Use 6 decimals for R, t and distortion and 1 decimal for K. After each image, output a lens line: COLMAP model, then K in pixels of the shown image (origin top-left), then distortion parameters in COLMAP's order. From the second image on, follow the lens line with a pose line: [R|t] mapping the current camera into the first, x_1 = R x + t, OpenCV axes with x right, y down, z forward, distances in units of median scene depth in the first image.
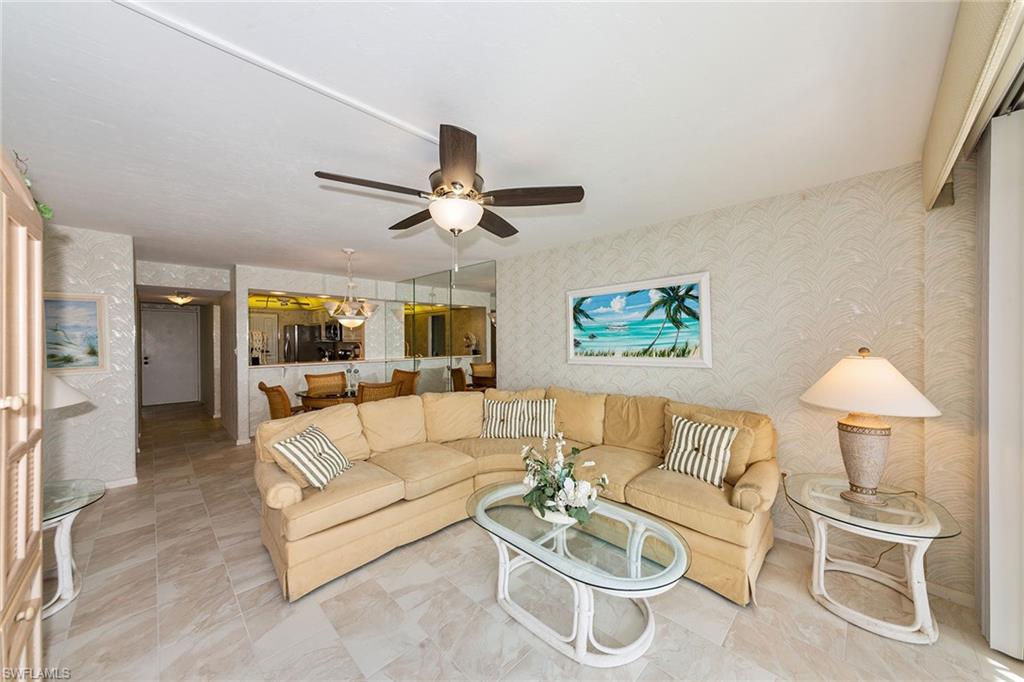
lens RADIAL K [[363.8, 0, 508.8], [0, 363.8, 340.6], [0, 0, 1]] dist [0.000621, 0.000459]
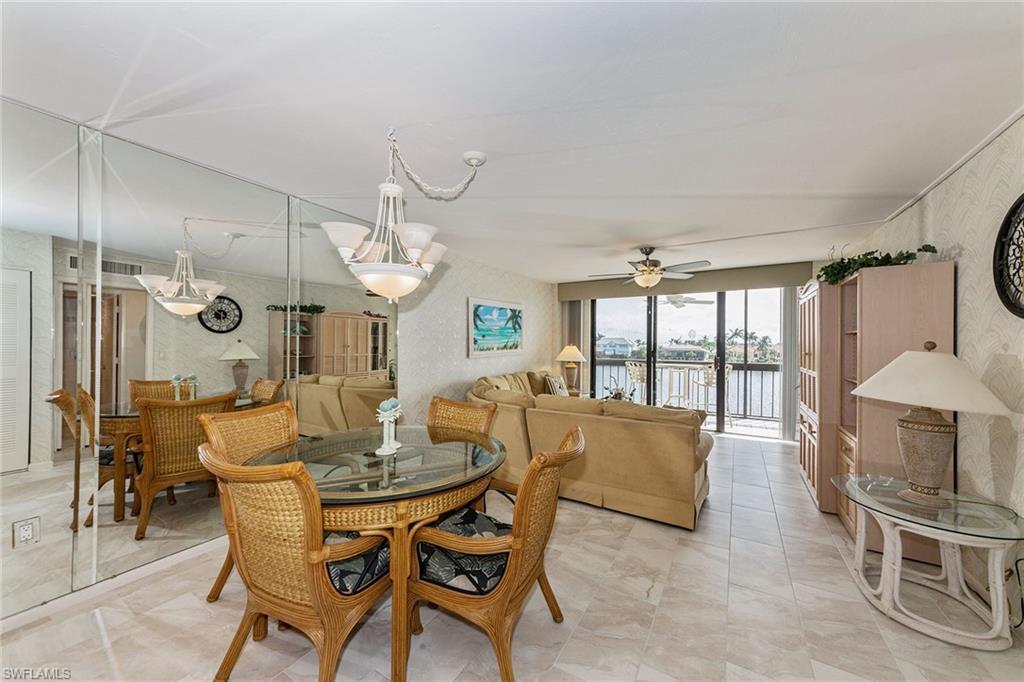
lens RADIAL K [[363.8, 0, 507.4], [0, 363.8, 346.7], [0, 0, 1]] dist [0.000621, 0.000459]
pose [[-0.226547, -0.005647, 0.973984, -1.181534], [-0.002386, 0.999983, 0.005243, 0.022720], [-0.973997, -0.001136, -0.226557, 1.326992]]
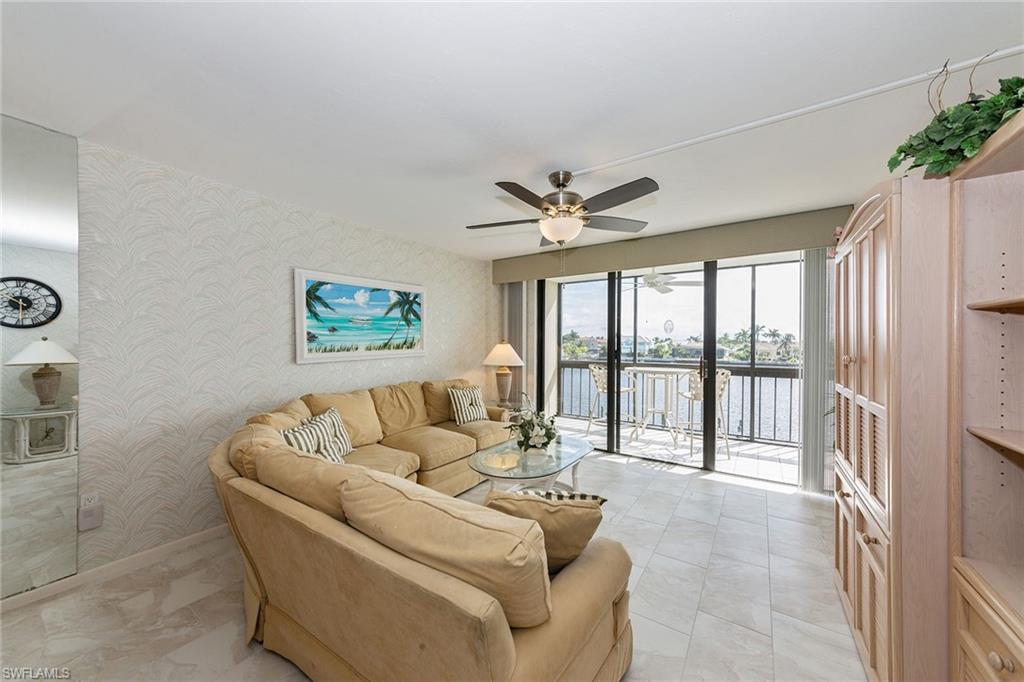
lens RADIAL K [[363.8, 0, 512.1], [0, 363.8, 343.3], [0, 0, 1]] dist [0.000621, 0.000459]
pose [[-0.193695, -0.000075, 0.981062, -0.771606], [0.000865, 1.000000, 0.000247, 0.023972], [-0.981061, 0.000897, -0.193695, 0.816437]]
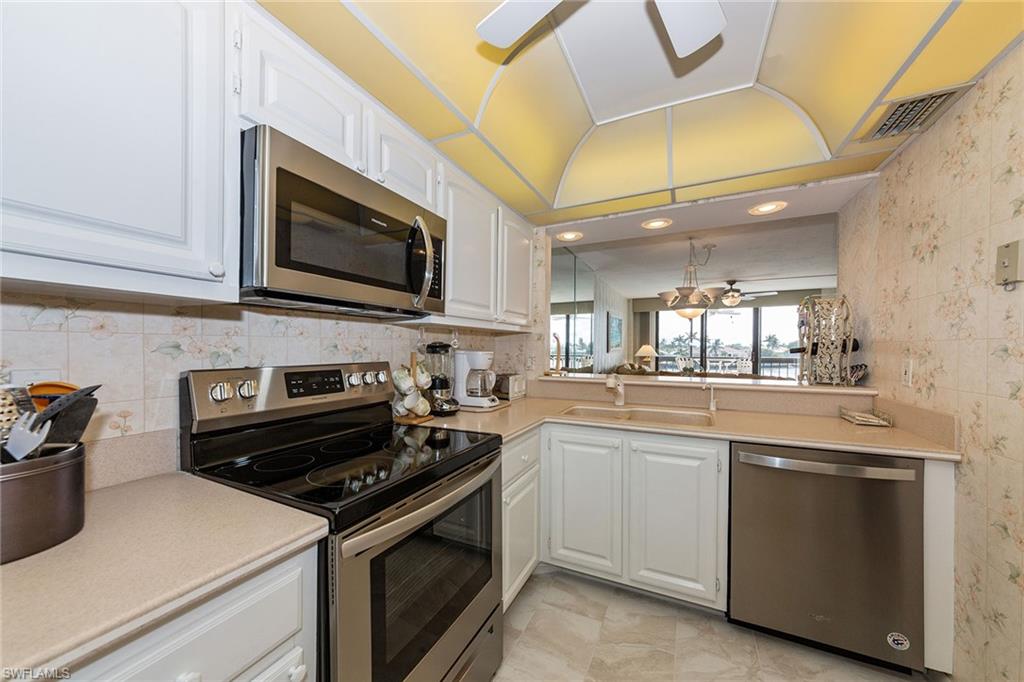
lens RADIAL K [[363.8, 0, 508.5], [0, 363.8, 347.2], [0, 0, 1]] dist [0.000621, 0.000459]
pose [[-0.325503, 0.005163, 0.945527, -1.515452], [0.004128, 0.999983, -0.004039, 0.044738], [-0.945532, 0.002589, -0.325519, 2.324914]]
